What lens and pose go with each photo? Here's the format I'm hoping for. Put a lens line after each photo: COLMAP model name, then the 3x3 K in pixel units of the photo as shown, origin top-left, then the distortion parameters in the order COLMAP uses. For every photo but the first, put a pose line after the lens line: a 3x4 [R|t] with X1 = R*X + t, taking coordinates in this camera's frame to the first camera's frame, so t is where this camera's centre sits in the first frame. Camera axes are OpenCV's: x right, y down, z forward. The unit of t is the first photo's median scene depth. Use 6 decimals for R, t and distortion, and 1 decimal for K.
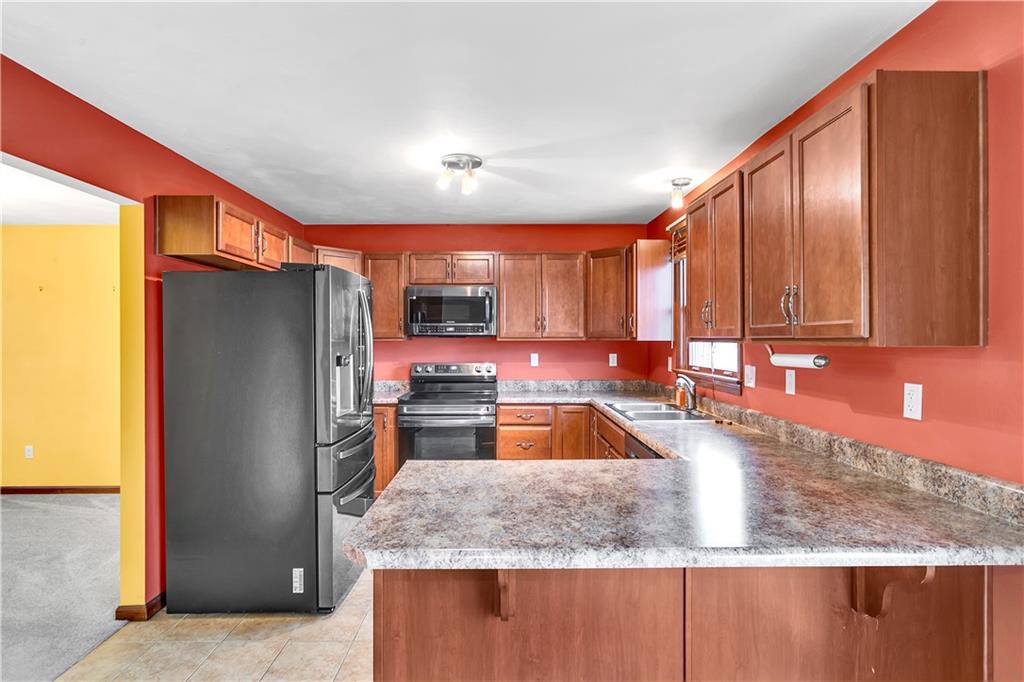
lens RADIAL K [[488.9, 0, 507.6], [0, 488.9, 338.0], [0, 0, 1]] dist [-0.022844, 0.007460]
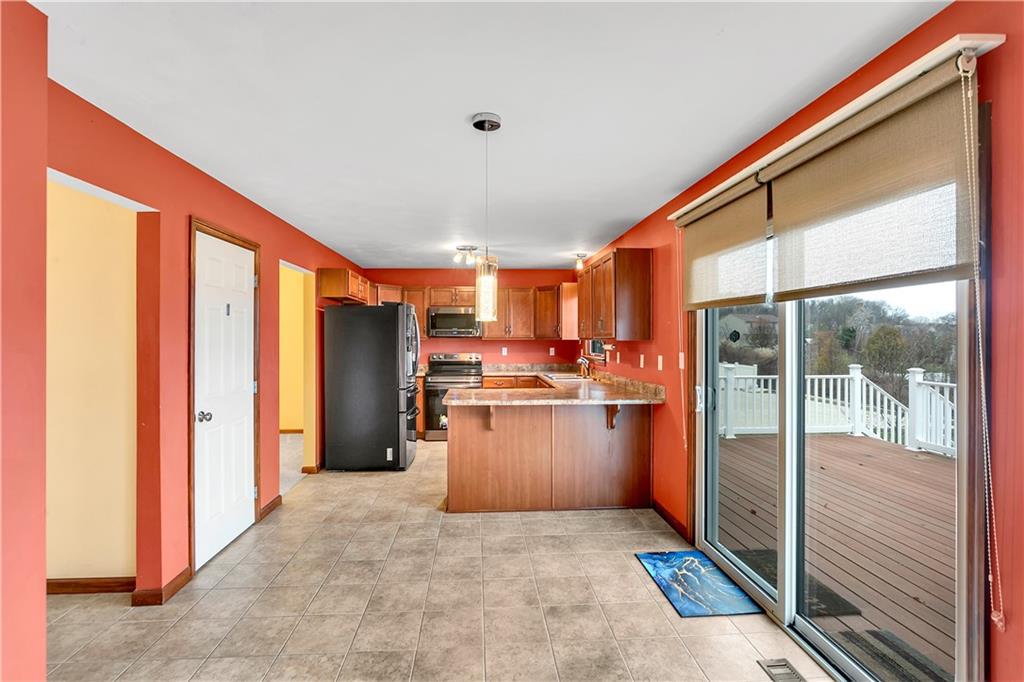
lens RADIAL K [[488.9, 0, 508.3], [0, 488.9, 331.0], [0, 0, 1]] dist [-0.022844, 0.007460]
pose [[0.998546, 0.001363, 0.053881, -0.023912], [-0.000498, 0.999871, -0.016073, 0.003208], [-0.053896, 0.016023, 0.998418, -0.728080]]
